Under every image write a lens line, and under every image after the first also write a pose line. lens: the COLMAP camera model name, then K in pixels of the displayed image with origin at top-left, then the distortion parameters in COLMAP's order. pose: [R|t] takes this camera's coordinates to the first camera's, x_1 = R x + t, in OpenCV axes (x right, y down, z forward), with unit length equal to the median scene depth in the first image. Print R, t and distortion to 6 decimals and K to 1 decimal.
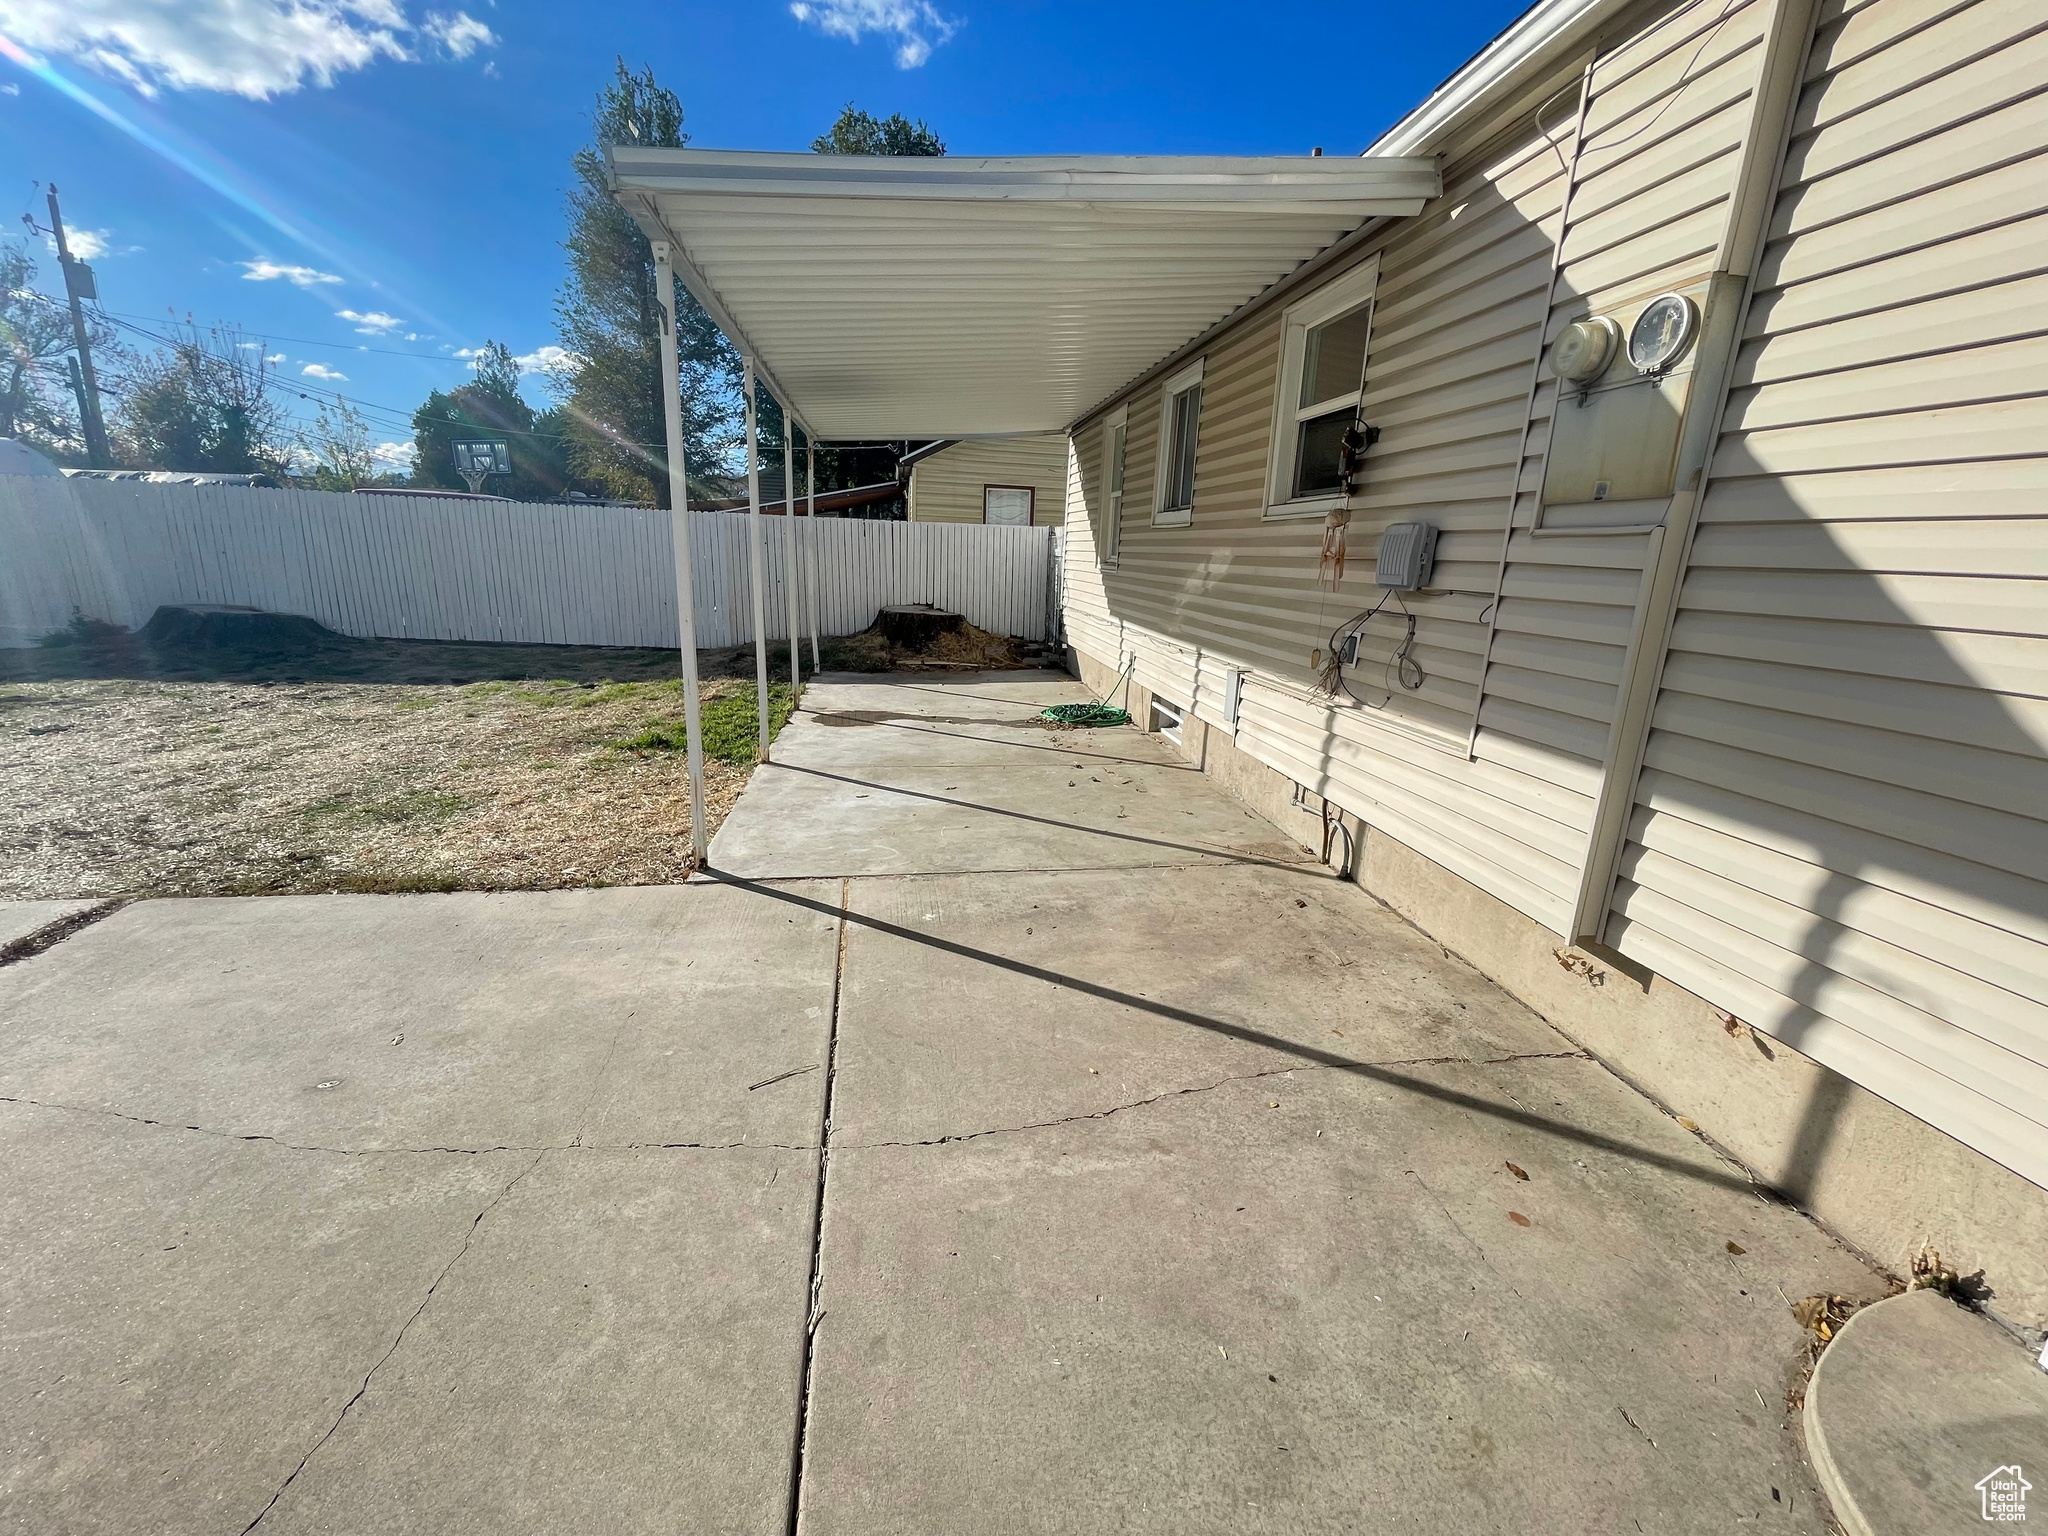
lens RADIAL K [[831.6, 0, 1023.5], [0, 831.6, 766.9], [0, 0, 1]] dist [-0.000185, -0.000131]
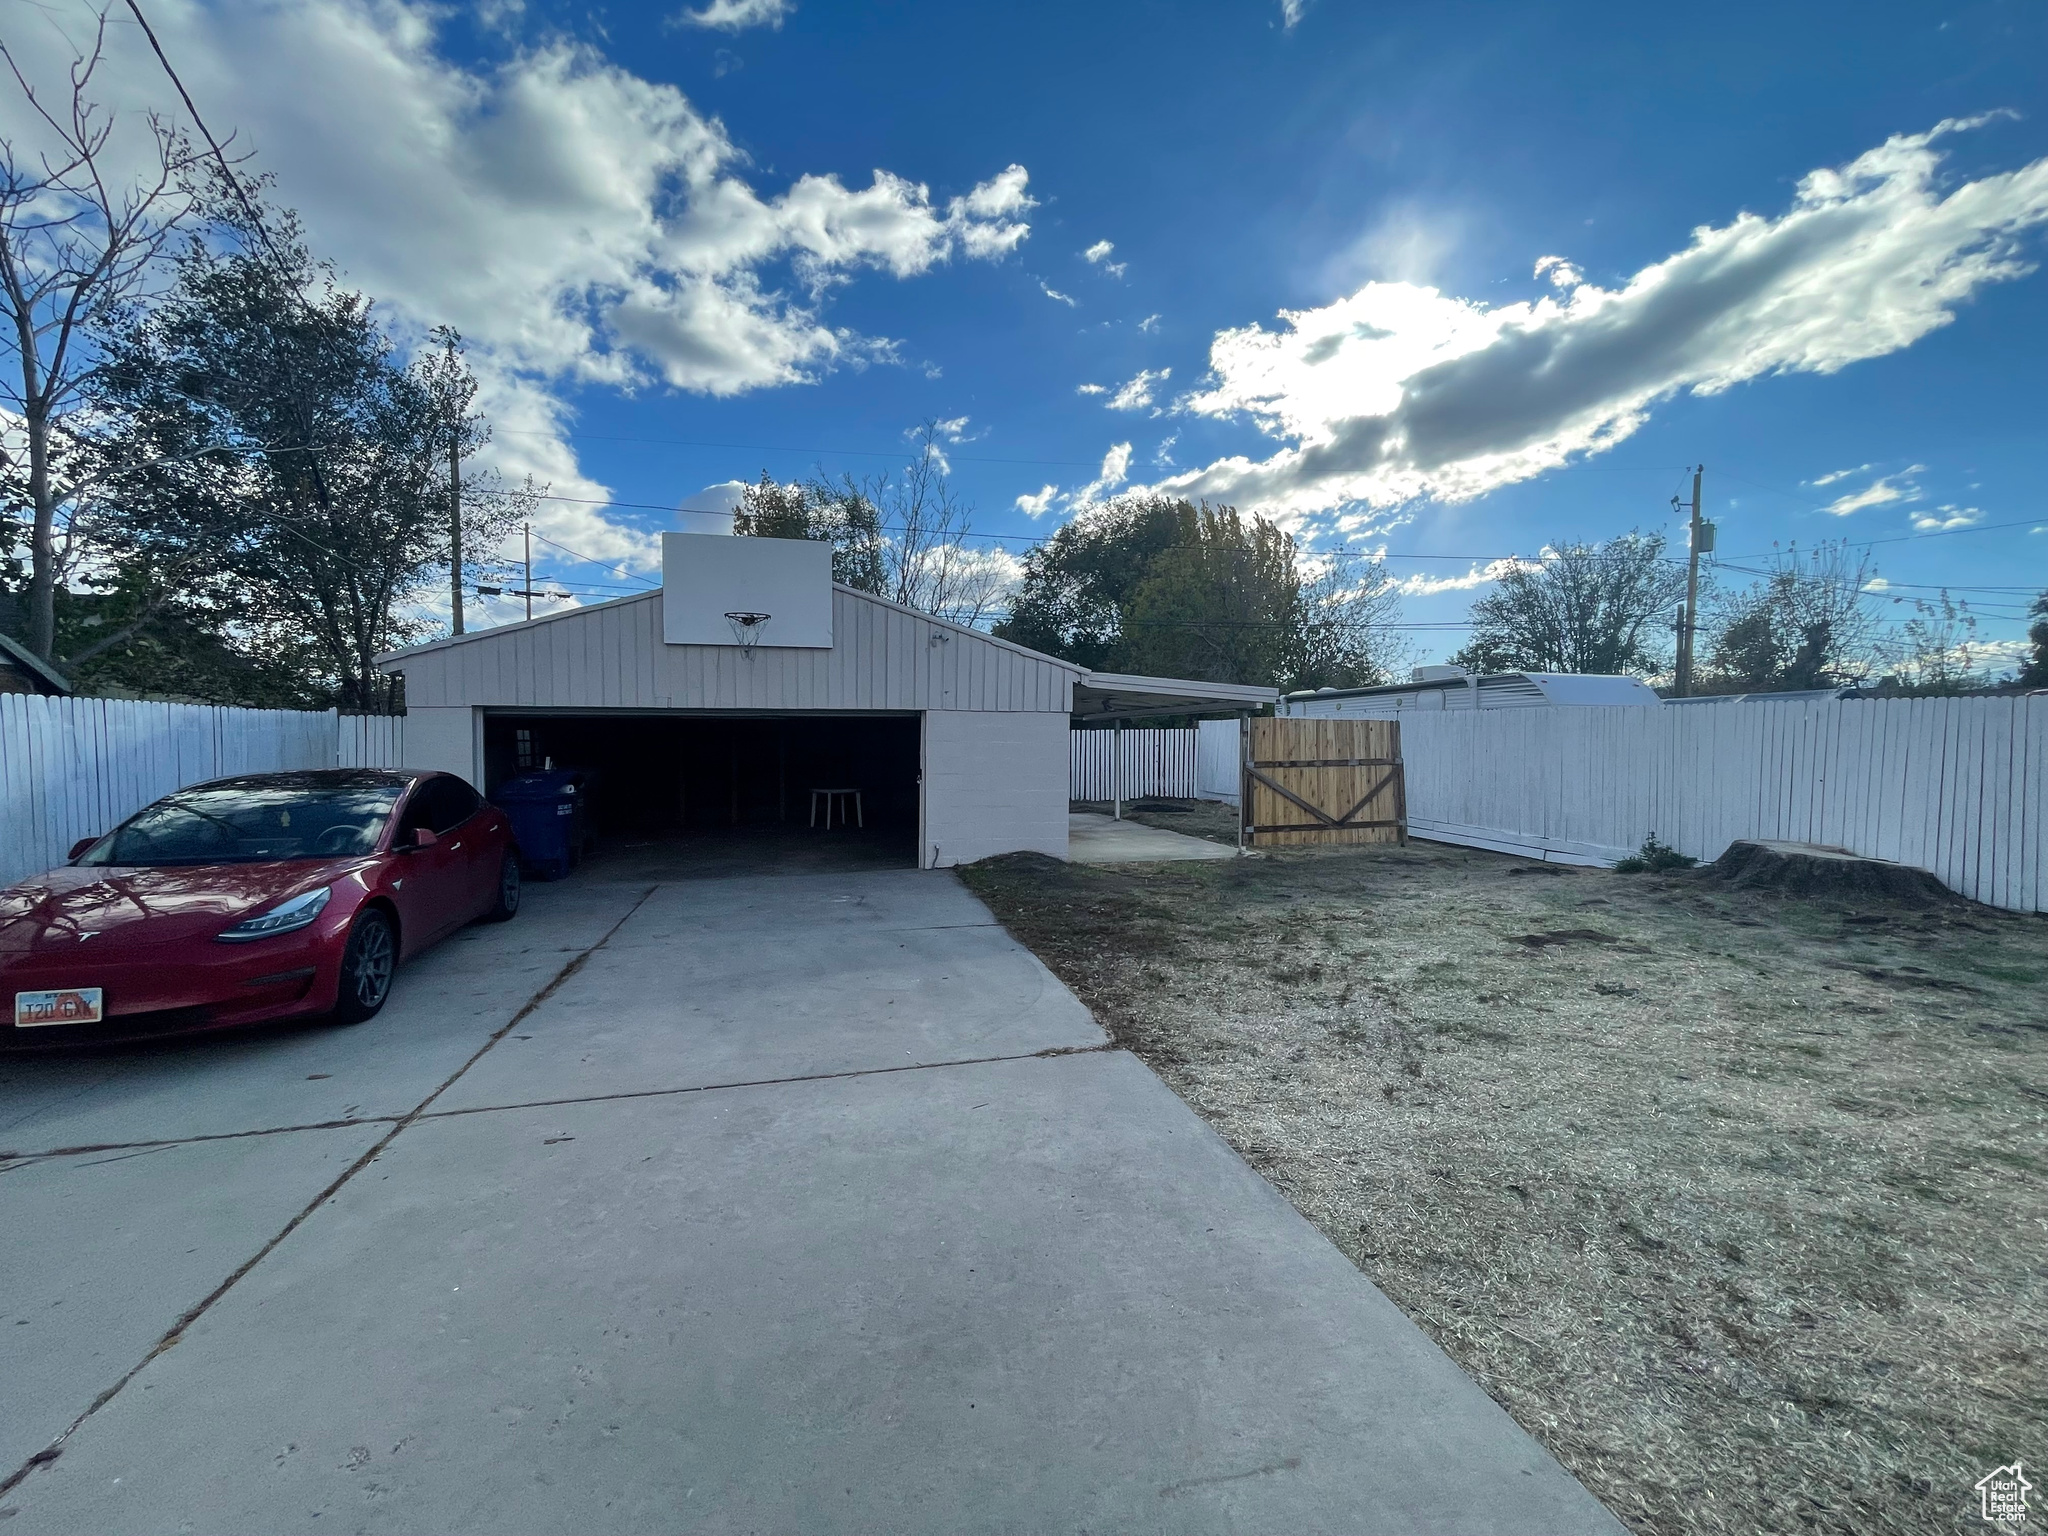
lens RADIAL K [[831.6, 0, 1023.5], [0, 831.6, 766.9], [0, 0, 1]] dist [-0.000185, -0.000131]
pose [[0.101698, -0.000182, -0.994815, -0.224645], [-0.247869, 0.968458, -0.025516, -0.054986], [0.963441, 0.249178, 0.098445, 0.160669]]
